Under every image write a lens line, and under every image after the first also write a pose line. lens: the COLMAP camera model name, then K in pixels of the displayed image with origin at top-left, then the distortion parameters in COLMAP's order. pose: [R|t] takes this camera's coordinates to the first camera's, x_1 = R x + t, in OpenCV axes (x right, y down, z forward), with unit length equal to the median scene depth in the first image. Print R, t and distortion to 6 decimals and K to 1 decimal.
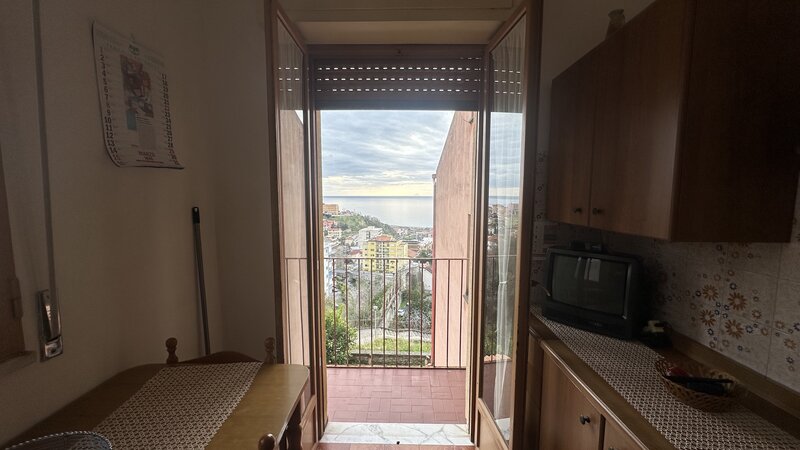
lens RADIAL K [[318.7, 0, 399.7], [0, 318.7, 227.2], [0, 0, 1]] dist [-0.001478, 0.000127]
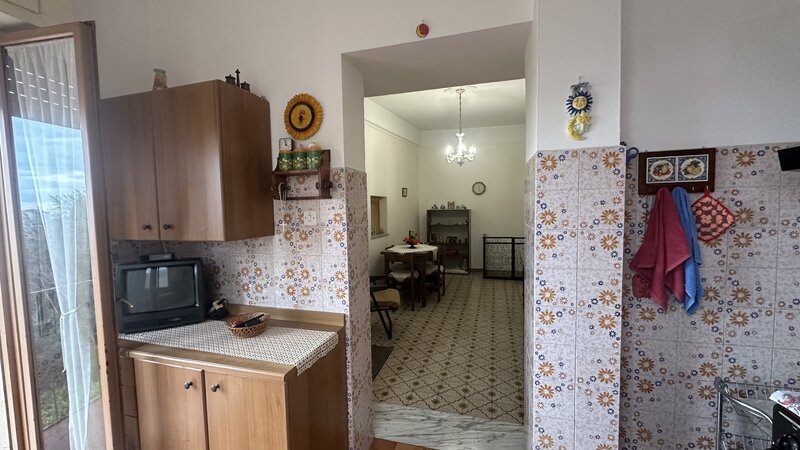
lens RADIAL K [[318.7, 0, 399.7], [0, 318.7, 227.2], [0, 0, 1]] dist [-0.001478, 0.000127]
pose [[0.285123, -0.076355, 0.955445, -0.310815], [0.113873, 0.992461, 0.045332, -0.001248], [-0.951703, 0.095874, 0.291668, -0.227631]]
